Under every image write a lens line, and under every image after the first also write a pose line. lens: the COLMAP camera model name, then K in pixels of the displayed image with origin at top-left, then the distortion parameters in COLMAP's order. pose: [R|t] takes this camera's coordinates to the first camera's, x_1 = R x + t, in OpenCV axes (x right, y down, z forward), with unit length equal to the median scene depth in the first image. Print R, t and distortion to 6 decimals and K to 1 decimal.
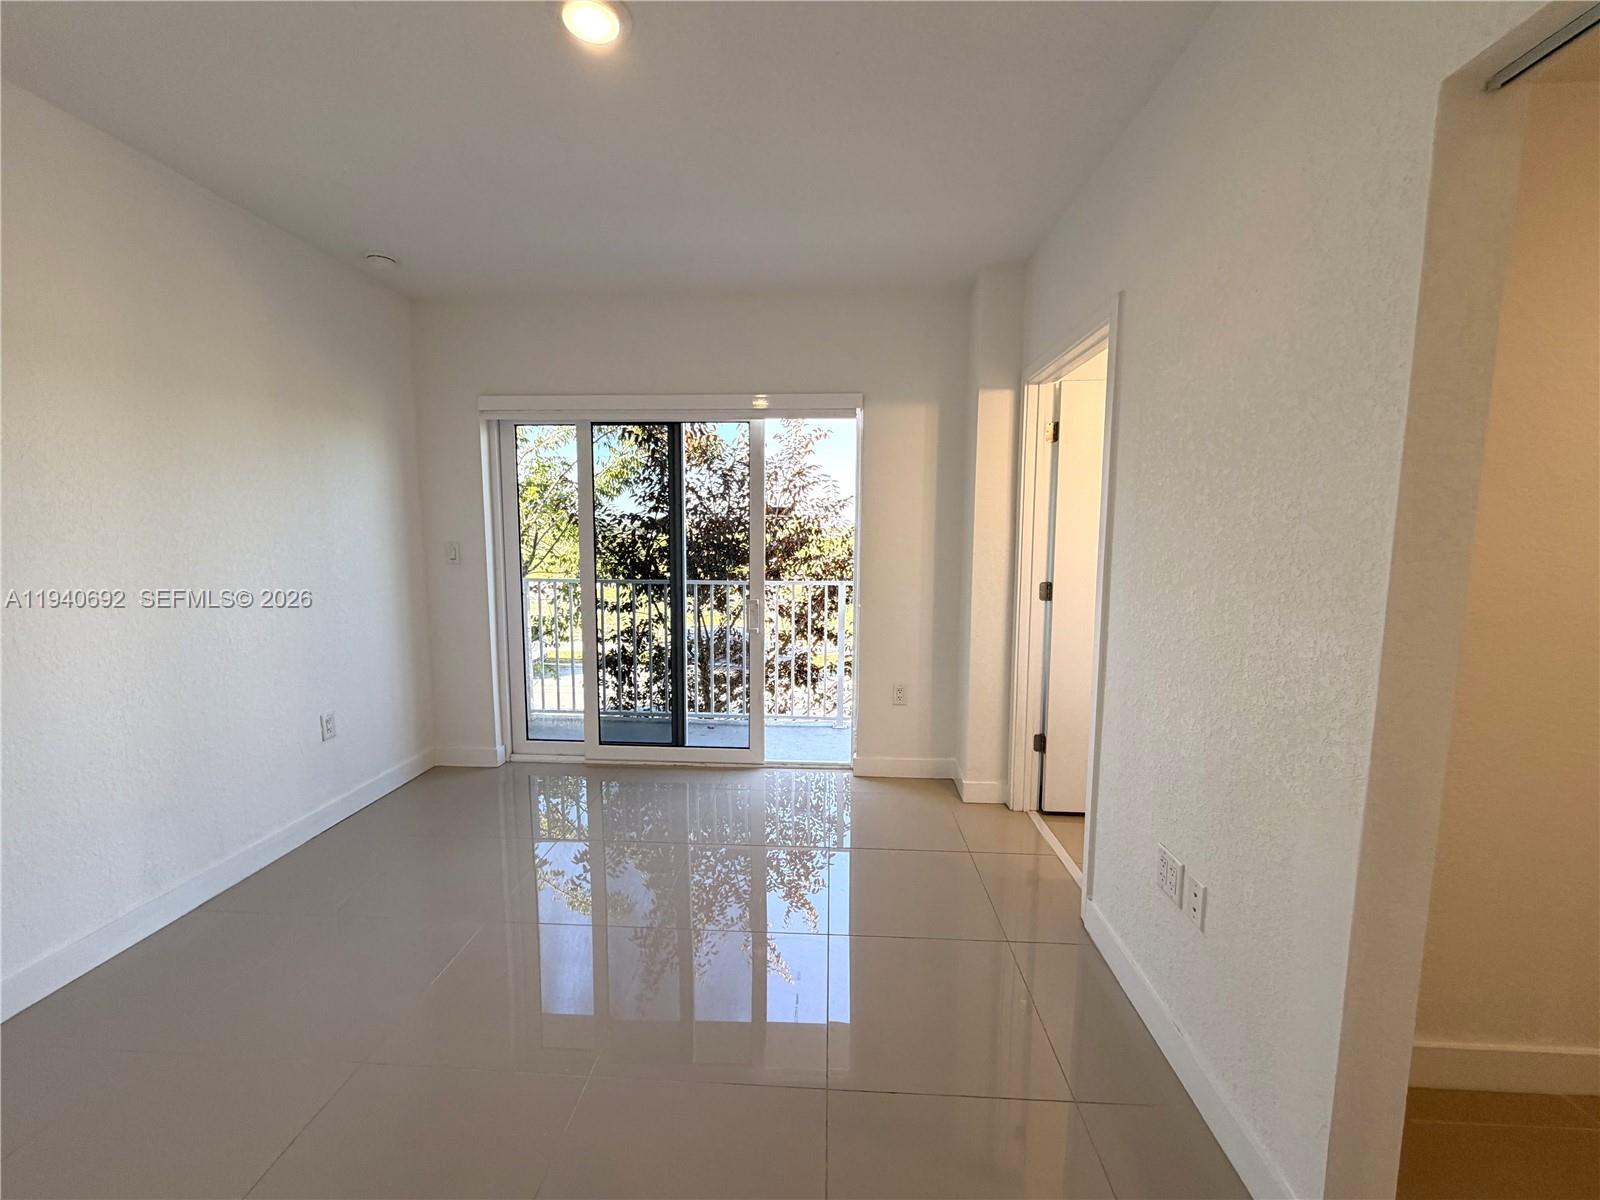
lens RADIAL K [[636.6, 0, 799.5], [0, 636.6, 600.2], [0, 0, 1]] dist [0.001415, -0.000057]
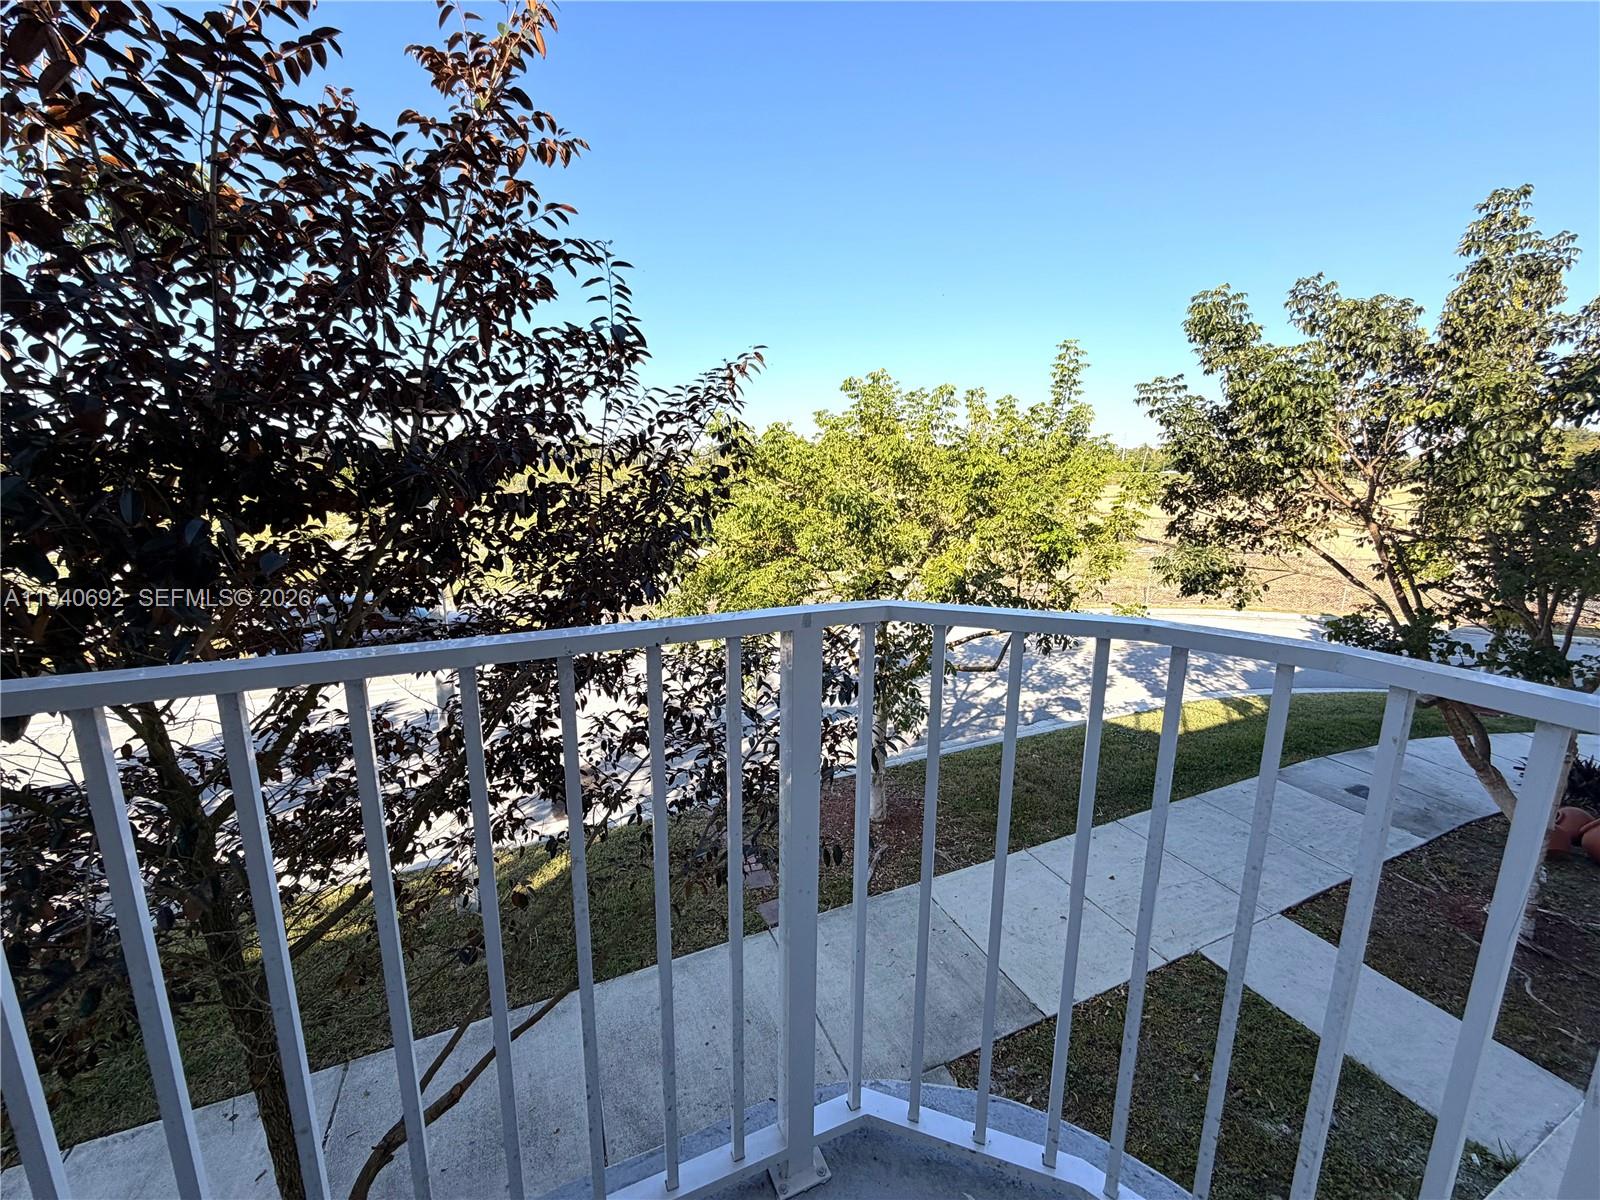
lens RADIAL K [[636.6, 0, 800.6], [0, 636.6, 596.5], [0, 0, 1]] dist [0.001415, -0.000057]
pose [[0.890836, -0.090221, 0.445276, -0.020735], [0.044981, 0.992783, 0.111167, -0.042970], [-0.452093, -0.079003, 0.888465, 0.603571]]
